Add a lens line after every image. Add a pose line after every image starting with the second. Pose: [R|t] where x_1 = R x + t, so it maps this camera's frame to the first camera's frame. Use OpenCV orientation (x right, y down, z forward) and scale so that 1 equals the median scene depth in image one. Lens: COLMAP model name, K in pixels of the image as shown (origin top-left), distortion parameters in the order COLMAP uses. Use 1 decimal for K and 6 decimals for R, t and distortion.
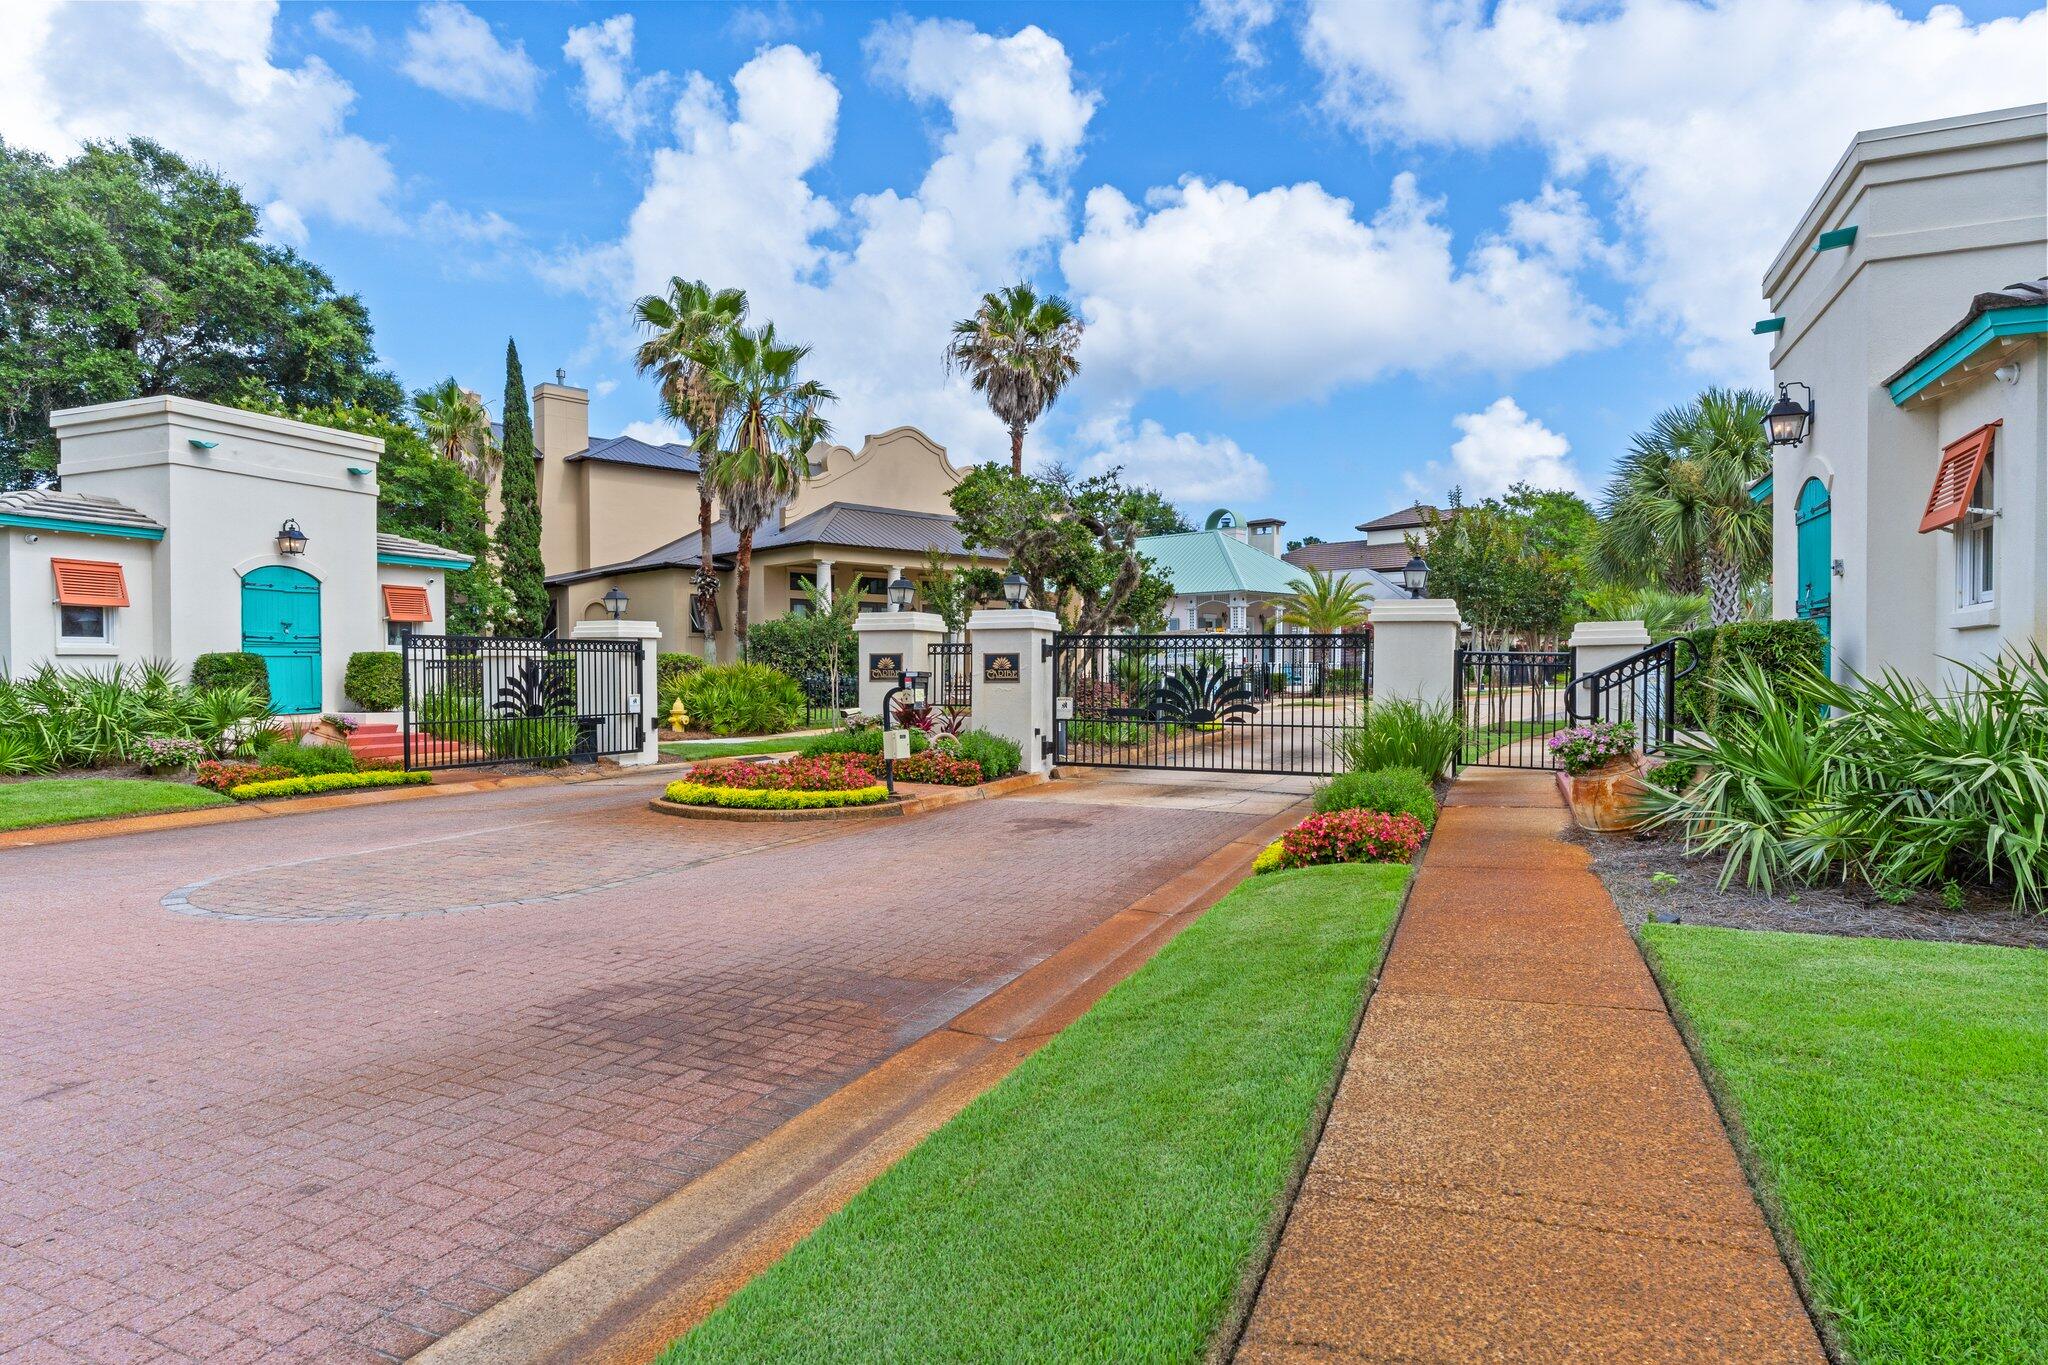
lens RADIAL K [[1161.4, 0, 1022.1], [0, 1161.4, 681.5], [0, 0, 1]] dist [-0.001542, -0.000131]
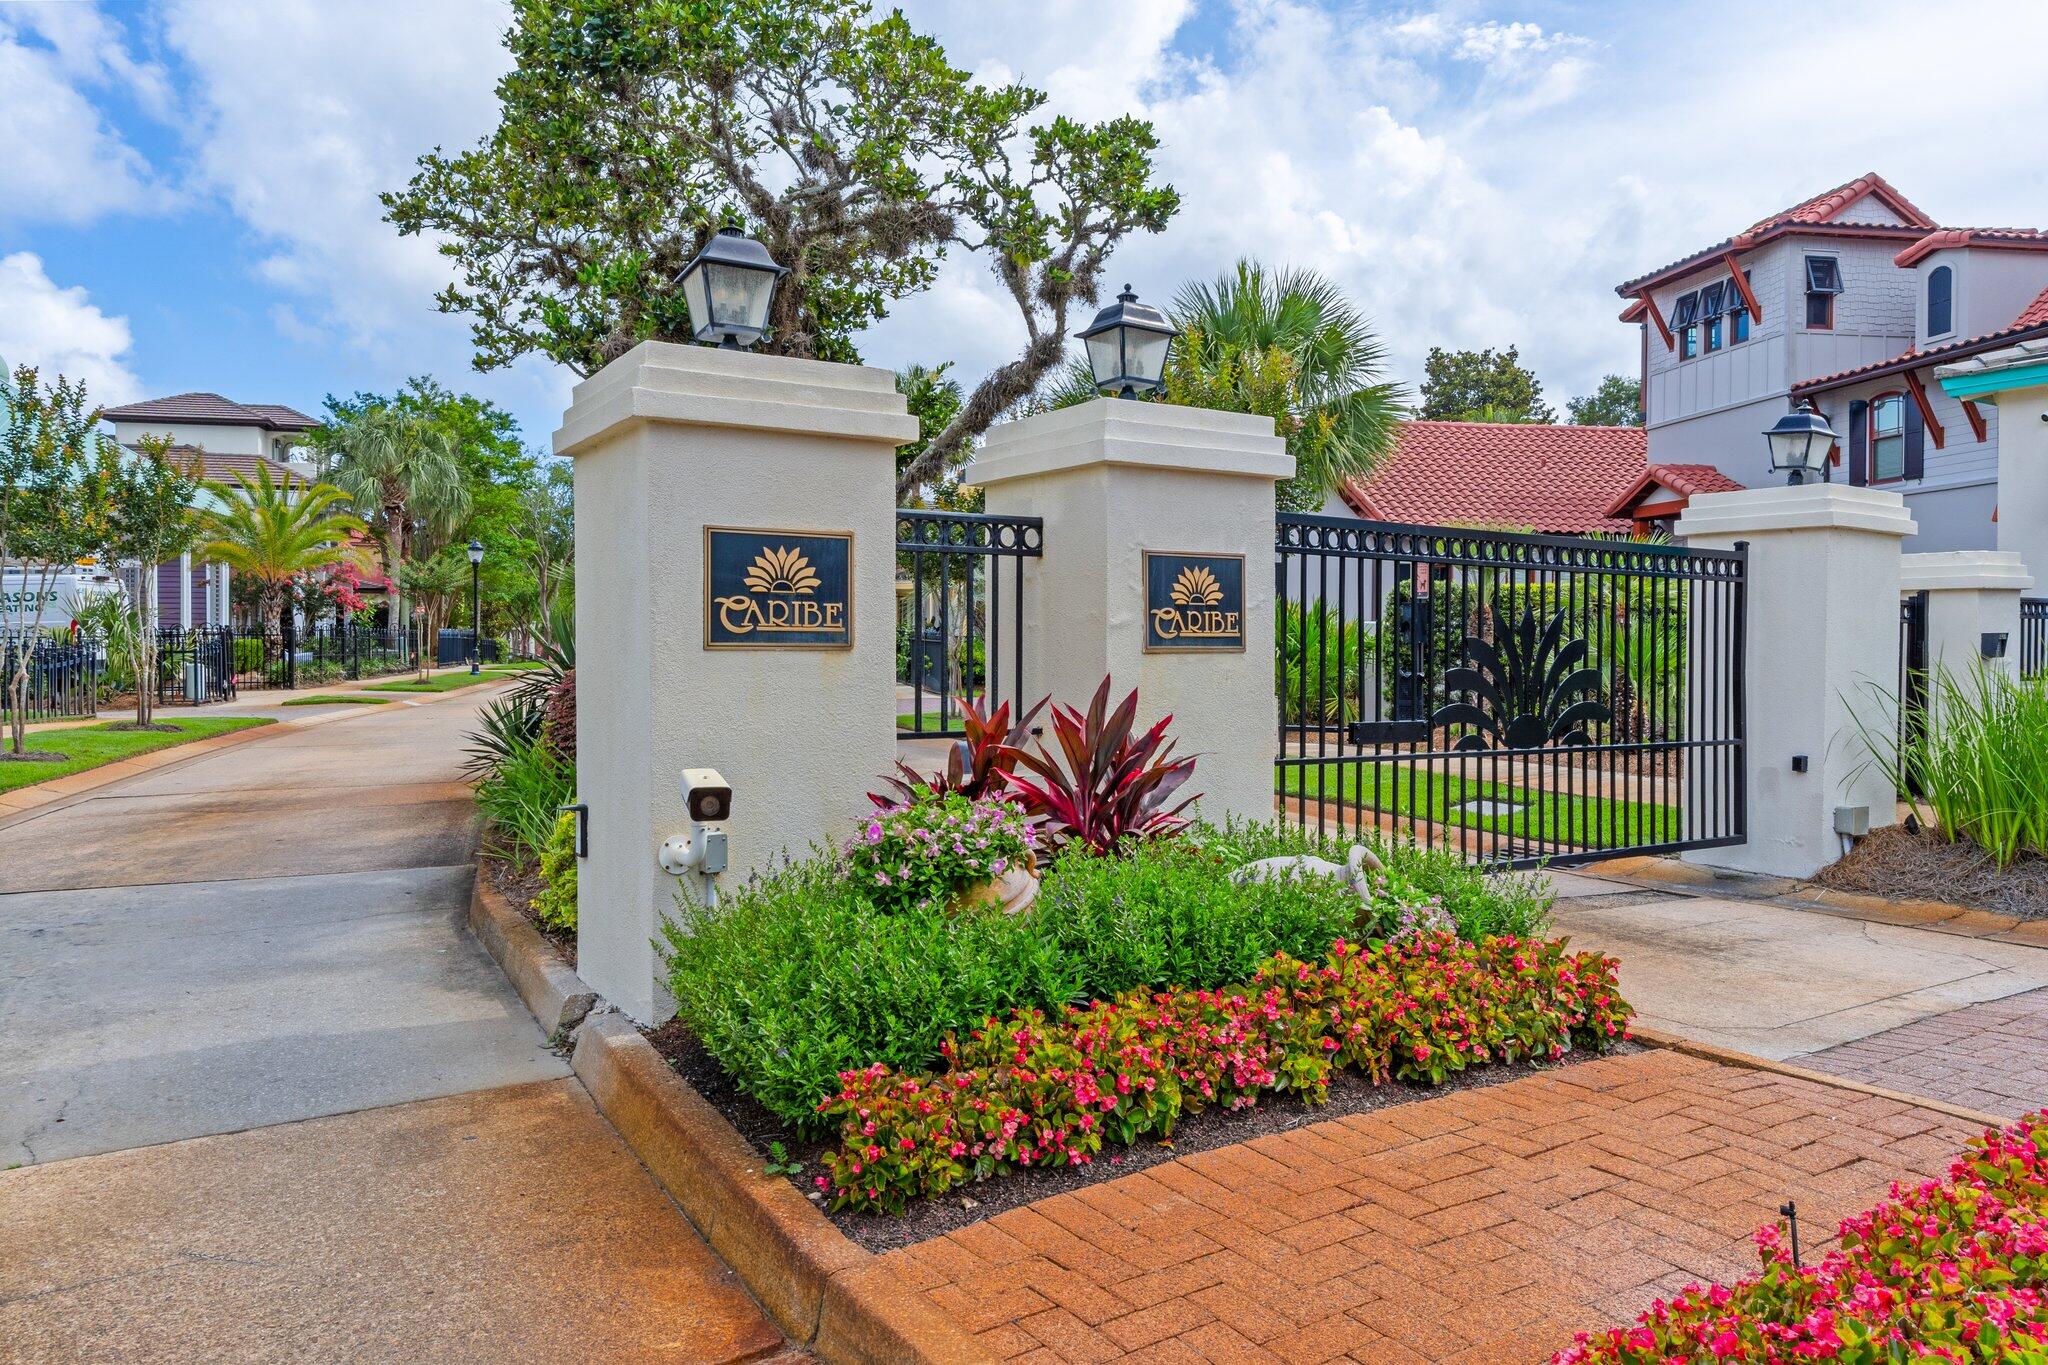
lens RADIAL K [[1380.5, 0, 1023.9], [0, 1380.5, 681.1], [0, 0, 1]] dist [-0.002079, -0.000502]
pose [[0.351920, -0.002951, 0.936026, -0.375767], [0.009190, 0.999958, -0.000302, 0.008381], [-0.935985, 0.008709, 0.351932, 0.841641]]
